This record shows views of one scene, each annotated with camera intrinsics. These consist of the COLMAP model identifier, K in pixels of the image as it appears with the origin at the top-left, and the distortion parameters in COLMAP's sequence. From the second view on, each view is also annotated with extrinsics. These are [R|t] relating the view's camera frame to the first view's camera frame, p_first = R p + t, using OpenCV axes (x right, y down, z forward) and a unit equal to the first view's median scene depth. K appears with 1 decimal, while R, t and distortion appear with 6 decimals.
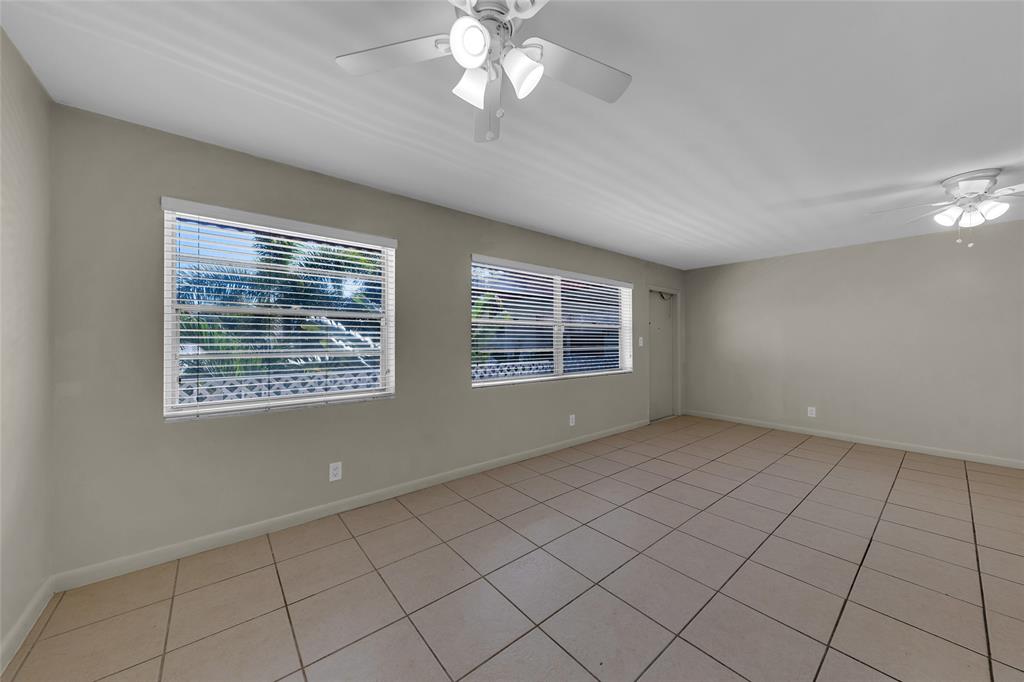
lens RADIAL K [[357.9, 0, 512.0], [0, 357.9, 341.0], [0, 0, 1]] dist [0.000379, 0.000069]
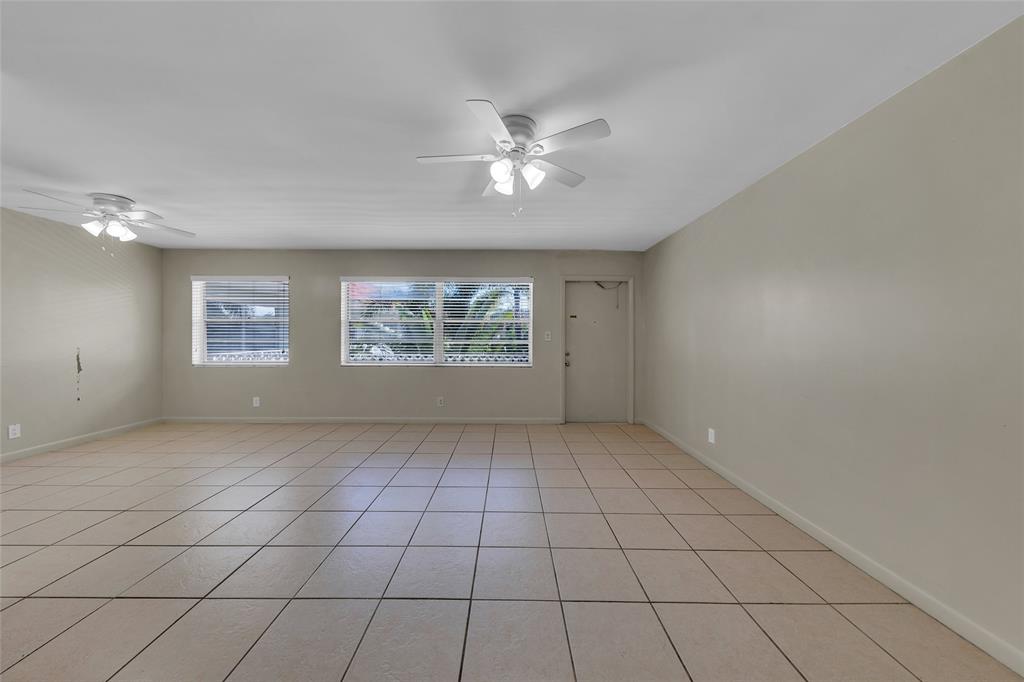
lens RADIAL K [[357.9, 0, 512.0], [0, 357.9, 341.0], [0, 0, 1]] dist [0.000379, 0.000069]
pose [[0.773955, 0.010559, -0.633153, 0.865507], [-0.003979, 0.999922, 0.011812, 0.003668], [0.633229, -0.006623, 0.773936, 0.181920]]
